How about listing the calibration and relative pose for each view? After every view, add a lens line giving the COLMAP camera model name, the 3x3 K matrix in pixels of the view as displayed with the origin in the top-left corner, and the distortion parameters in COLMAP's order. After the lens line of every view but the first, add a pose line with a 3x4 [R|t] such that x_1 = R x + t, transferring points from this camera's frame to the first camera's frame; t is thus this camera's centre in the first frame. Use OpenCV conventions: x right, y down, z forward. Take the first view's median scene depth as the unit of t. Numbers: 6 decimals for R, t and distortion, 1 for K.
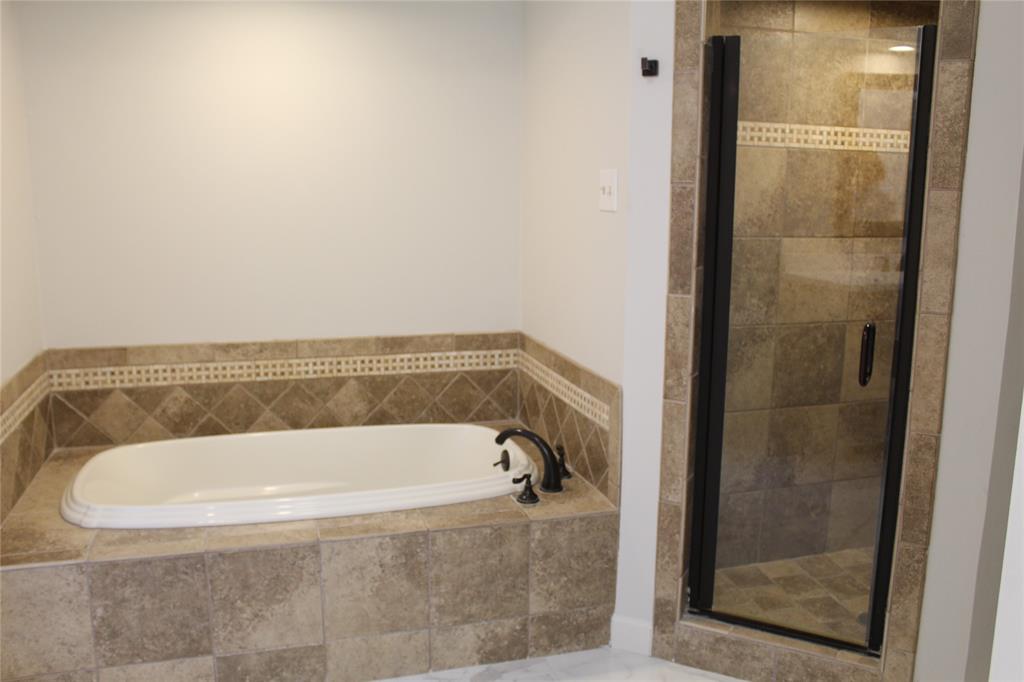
lens RADIAL K [[863.0, 0, 507.3], [0, 863.0, 337.5], [0, 0, 1]] dist [-0.155897, 0.128082]
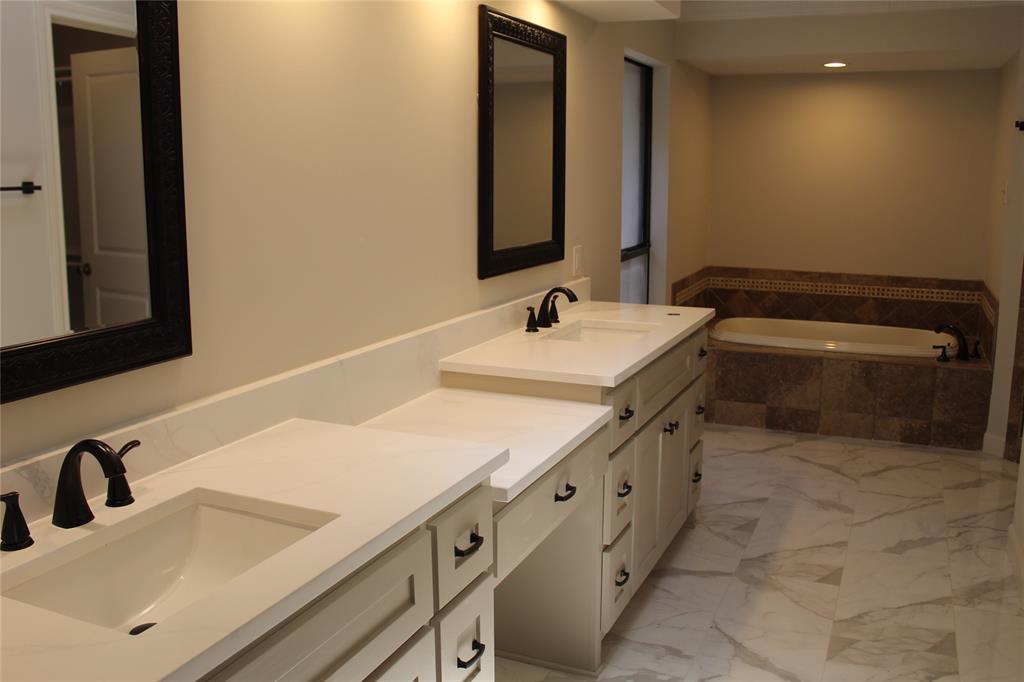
lens RADIAL K [[960.3, 0, 515.0], [0, 960.3, 337.3], [0, 0, 1]] dist [-0.019627, 0.000000]
pose [[0.774251, 0.110981, -0.623072, 0.511895], [-0.117637, 0.992584, 0.030618, 0.161926], [0.621850, 0.049590, 0.781565, -1.027106]]
